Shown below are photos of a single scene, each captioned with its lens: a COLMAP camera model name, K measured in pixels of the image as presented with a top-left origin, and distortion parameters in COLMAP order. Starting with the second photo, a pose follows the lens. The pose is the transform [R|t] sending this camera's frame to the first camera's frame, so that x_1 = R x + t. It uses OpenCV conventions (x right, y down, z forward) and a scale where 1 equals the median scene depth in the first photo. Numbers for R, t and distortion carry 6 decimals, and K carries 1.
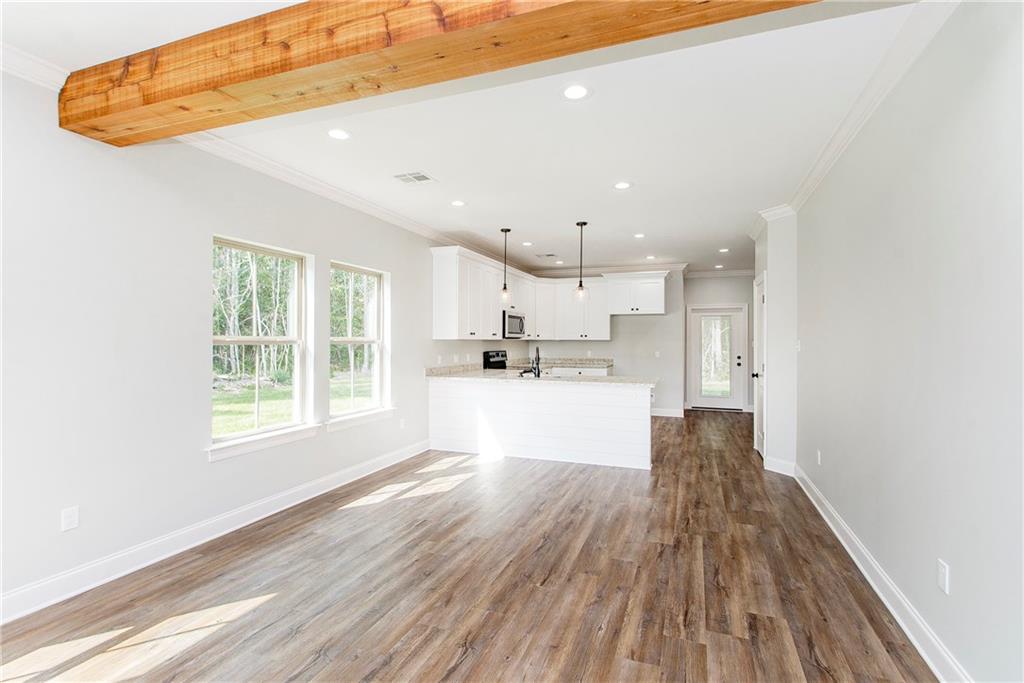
lens RADIAL K [[439.5, 0, 522.3], [0, 439.5, 340.5], [0, 0, 1]] dist [0.014799, -0.004798]
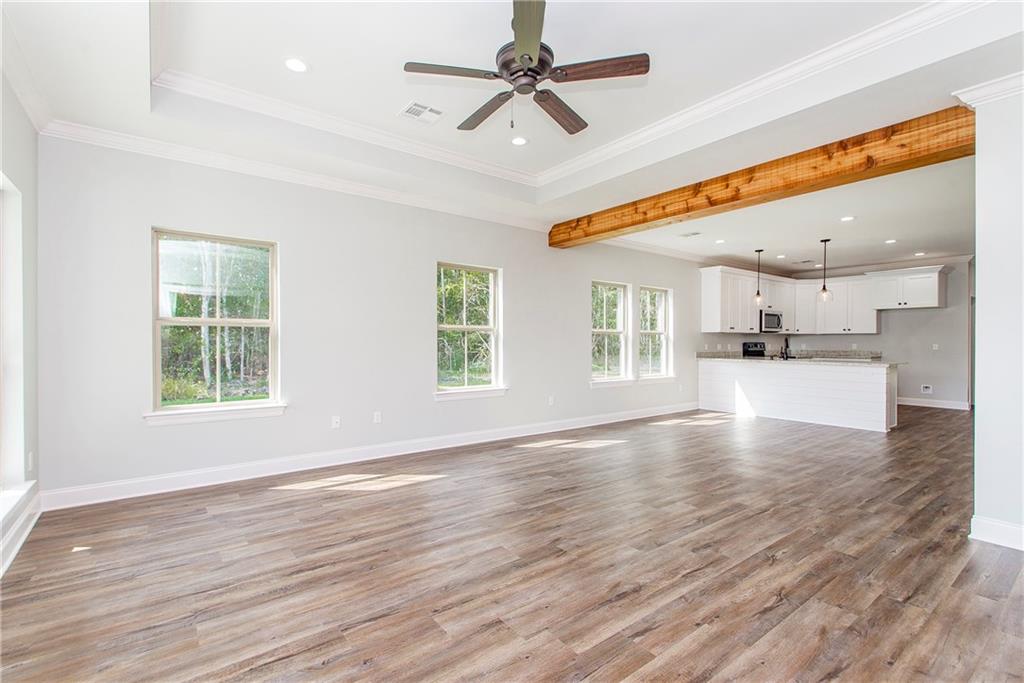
lens RADIAL K [[433.0, 0, 533.2], [0, 433.0, 341.7], [0, 0, 1]] dist [0.016098, -0.000110]
pose [[0.846191, 0.002236, -0.532876, 0.077703], [-0.001024, 0.999996, 0.002569, 0.022622], [0.532880, -0.001628, 0.846190, -0.439609]]
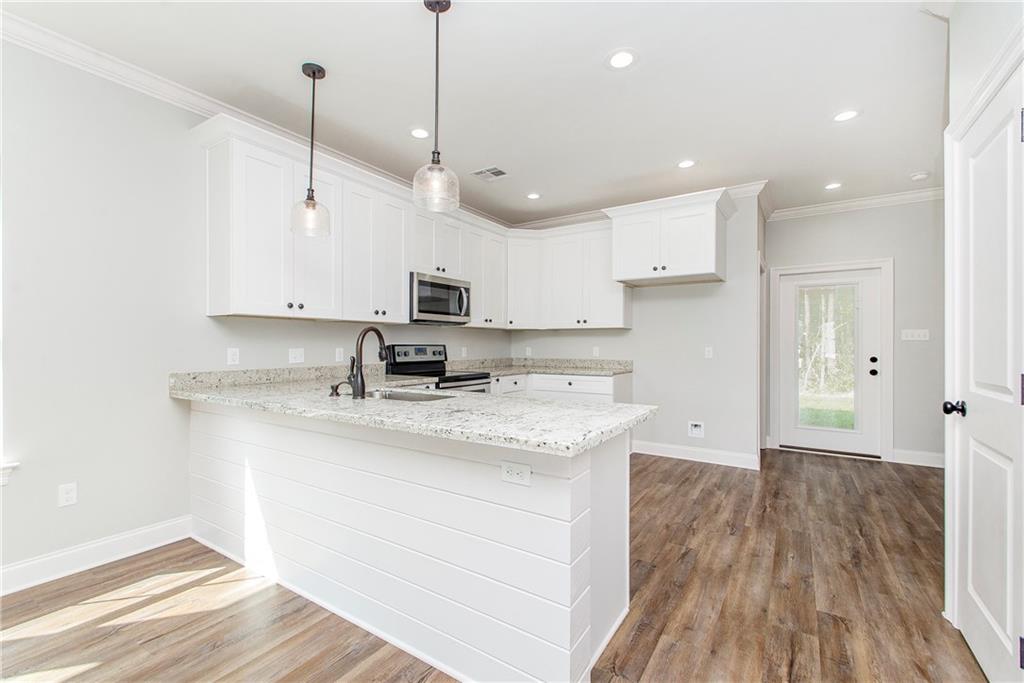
lens RADIAL K [[433.0, 0, 533.2], [0, 433.0, 341.7], [0, 0, 1]] dist [0.016098, -0.000110]
pose [[0.983579, 0.000966, -0.180475, 0.239066], [-0.001995, 0.999983, -0.005521, 0.027369], [0.180467, 0.005790, 0.983564, 0.534095]]
